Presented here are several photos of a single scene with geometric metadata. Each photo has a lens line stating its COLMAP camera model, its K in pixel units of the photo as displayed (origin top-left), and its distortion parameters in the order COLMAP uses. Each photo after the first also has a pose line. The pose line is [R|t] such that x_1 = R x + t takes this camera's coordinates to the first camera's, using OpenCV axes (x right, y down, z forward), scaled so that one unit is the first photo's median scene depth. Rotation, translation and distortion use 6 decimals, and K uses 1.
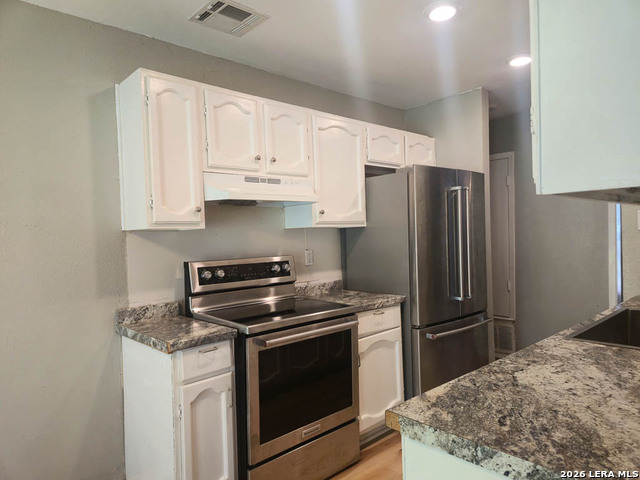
lens RADIAL K [[430.9, 0, 323.9], [0, 430.9, 245.5], [0, 0, 1]] dist [0.047976, -0.001924]
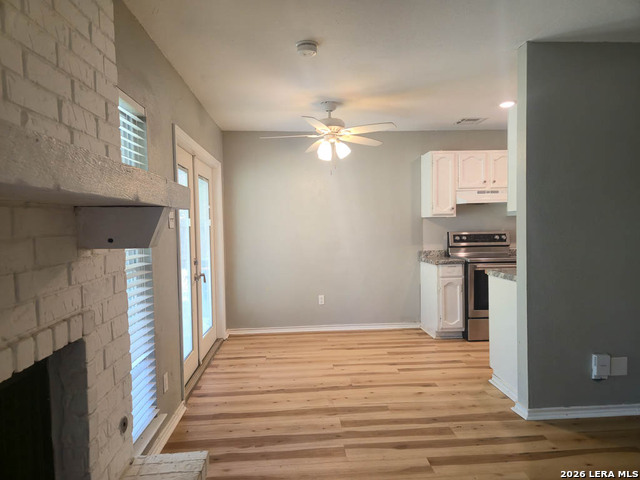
lens RADIAL K [[430.9, 0, 322.1], [0, 430.9, 244.7], [0, 0, 1]] dist [0.047976, -0.001924]
pose [[0.779001, 0.039783, -0.625760, 0.584723], [-0.019611, 0.999043, 0.039102, 0.030898], [0.626716, -0.018189, 0.779035, -1.160535]]
